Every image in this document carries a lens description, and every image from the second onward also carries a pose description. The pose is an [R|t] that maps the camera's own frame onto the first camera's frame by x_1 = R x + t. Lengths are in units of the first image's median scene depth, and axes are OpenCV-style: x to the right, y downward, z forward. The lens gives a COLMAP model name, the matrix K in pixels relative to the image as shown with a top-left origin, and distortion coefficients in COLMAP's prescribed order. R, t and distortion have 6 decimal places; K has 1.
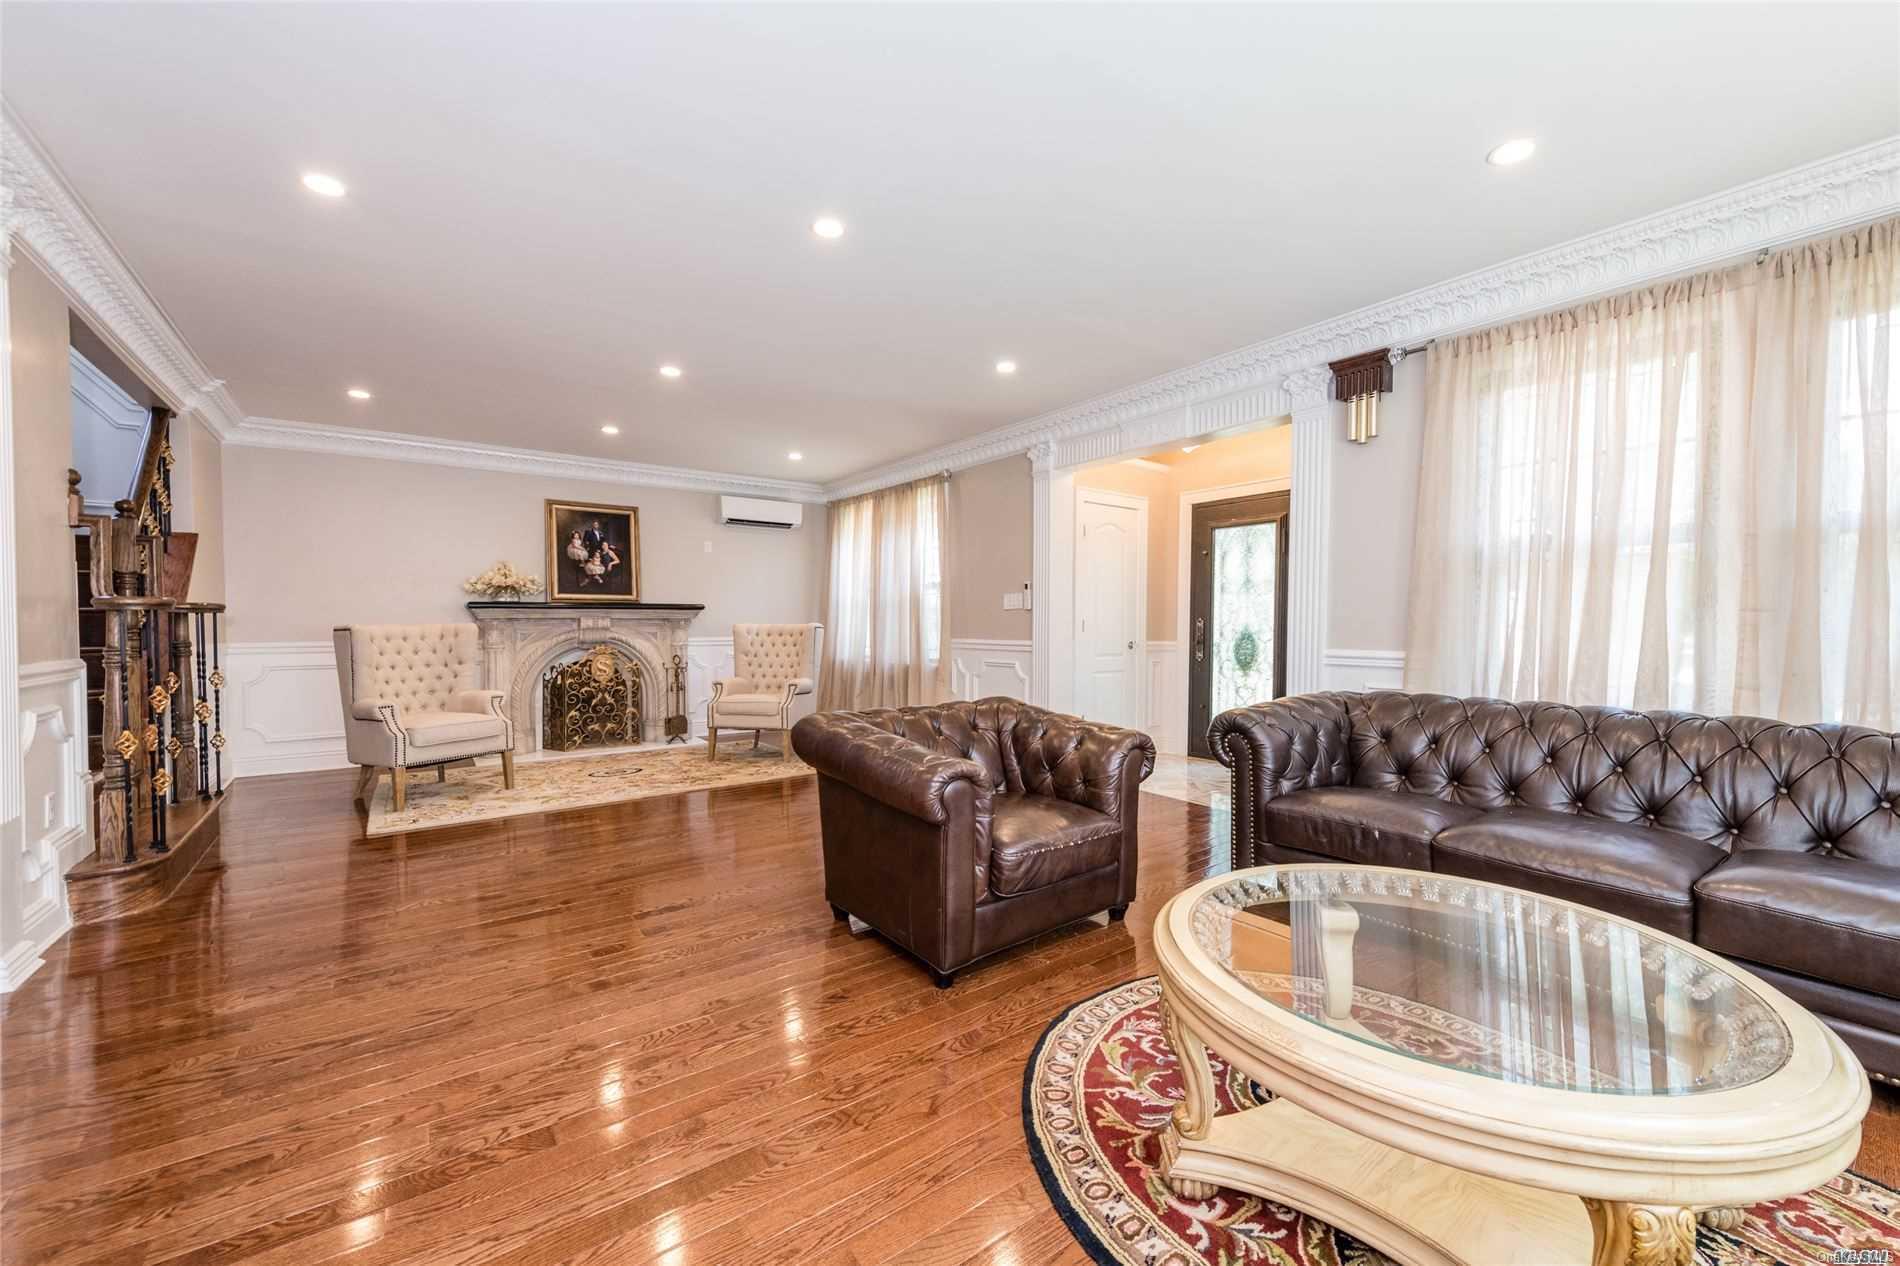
lens RADIAL K [[753.8, 0, 950.7], [0, 753.8, 637.8], [0, 0, 1]] dist [-0.001457, -0.000443]
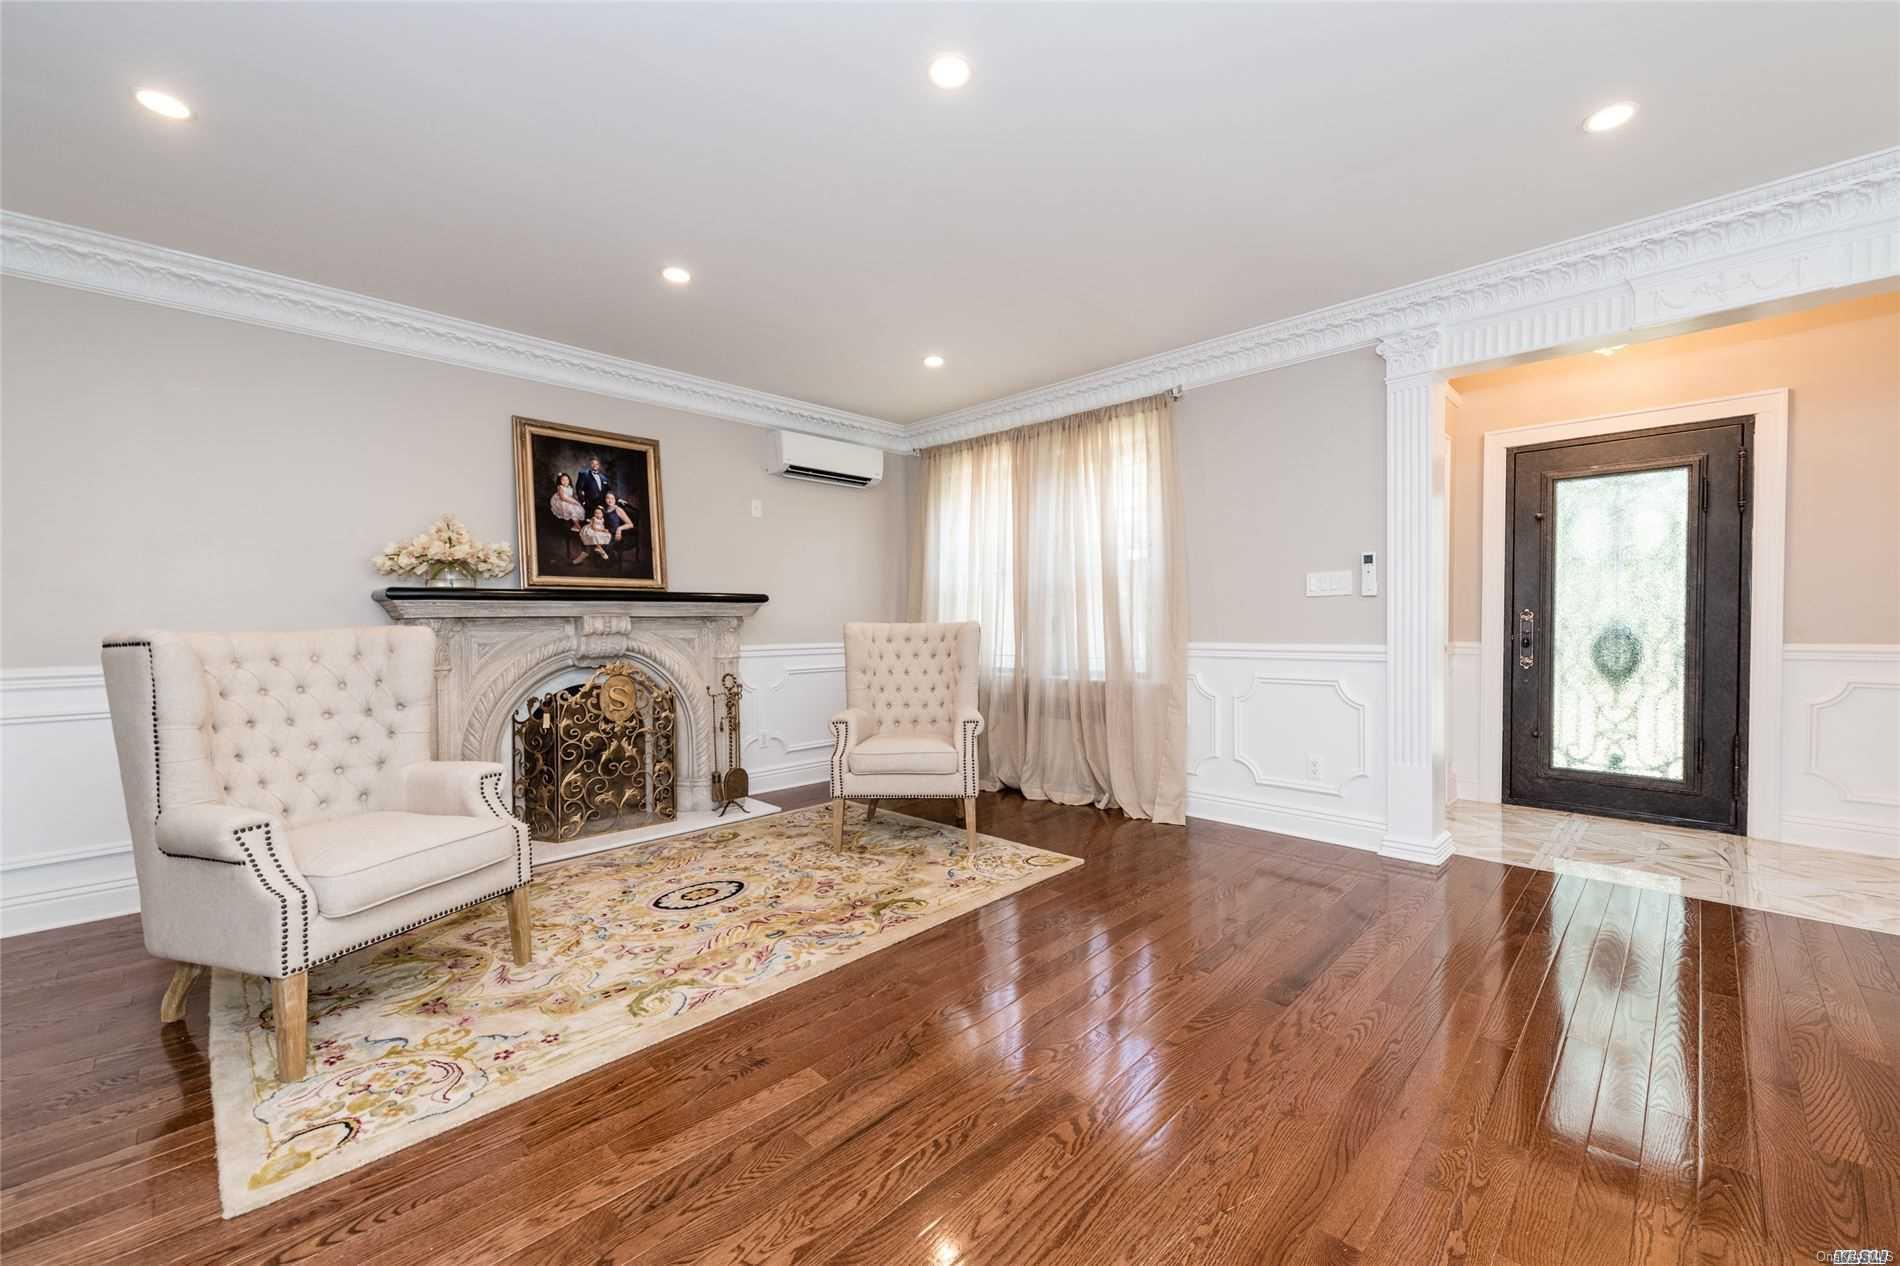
lens RADIAL K [[753.8, 0, 949.5], [0, 753.8, 639.3], [0, 0, 1]] dist [-0.001457, -0.000443]
pose [[0.986550, -0.012861, 0.162954, -0.299029], [0.012669, 0.999917, 0.002215, -0.005748], [-0.162969, -0.000120, 0.986631, 0.361953]]
